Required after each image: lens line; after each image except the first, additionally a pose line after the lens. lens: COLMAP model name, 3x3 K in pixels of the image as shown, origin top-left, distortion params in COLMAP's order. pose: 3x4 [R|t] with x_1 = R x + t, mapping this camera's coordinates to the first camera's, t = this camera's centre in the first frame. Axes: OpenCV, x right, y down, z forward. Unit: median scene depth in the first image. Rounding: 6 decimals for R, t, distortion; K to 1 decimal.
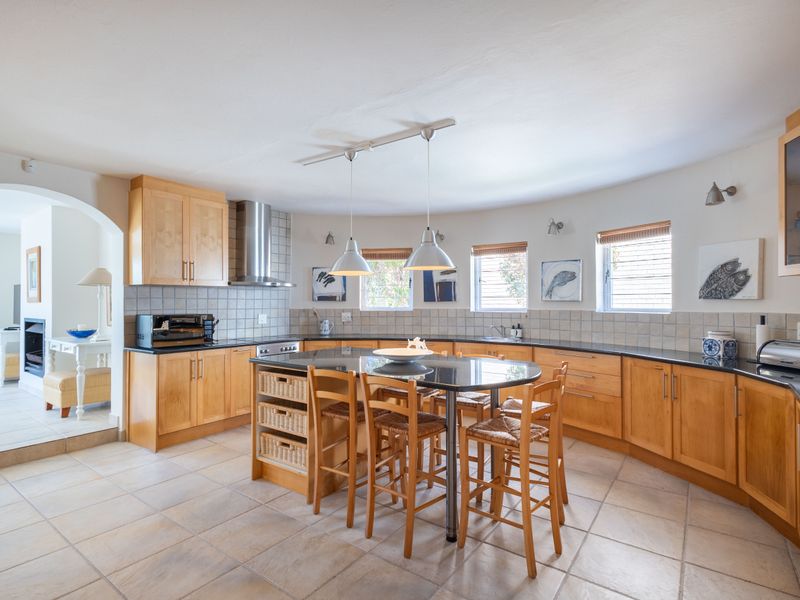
lens RADIAL K [[415.2, 0, 400.9], [0, 415.2, 302.3], [0, 0, 1]] dist [-0.000349, 0.000182]
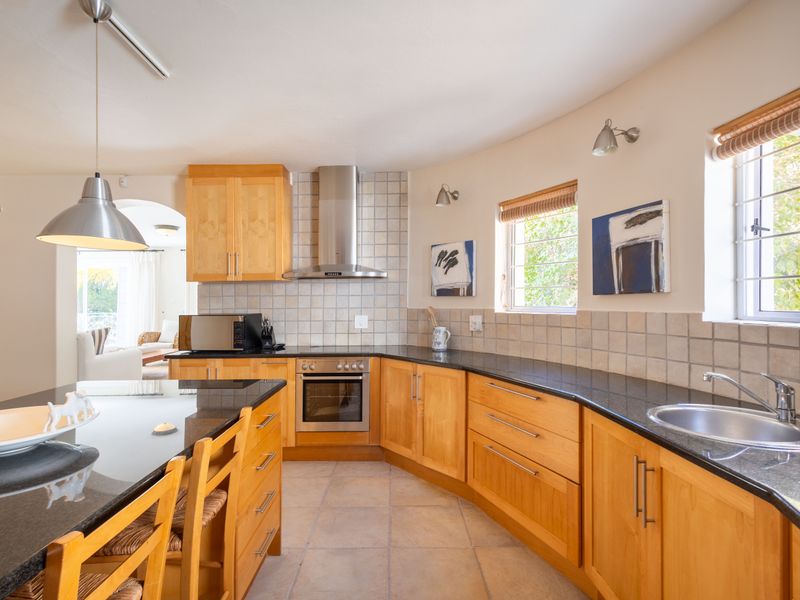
lens RADIAL K [[415.2, 0, 397.4], [0, 415.2, 301.9], [0, 0, 1]] dist [-0.000349, 0.000182]
pose [[0.590045, -0.001832, -0.807368, 0.289031], [0.010213, 0.999934, 0.005195, 0.001262], [0.807306, -0.011310, 0.590025, 0.579633]]
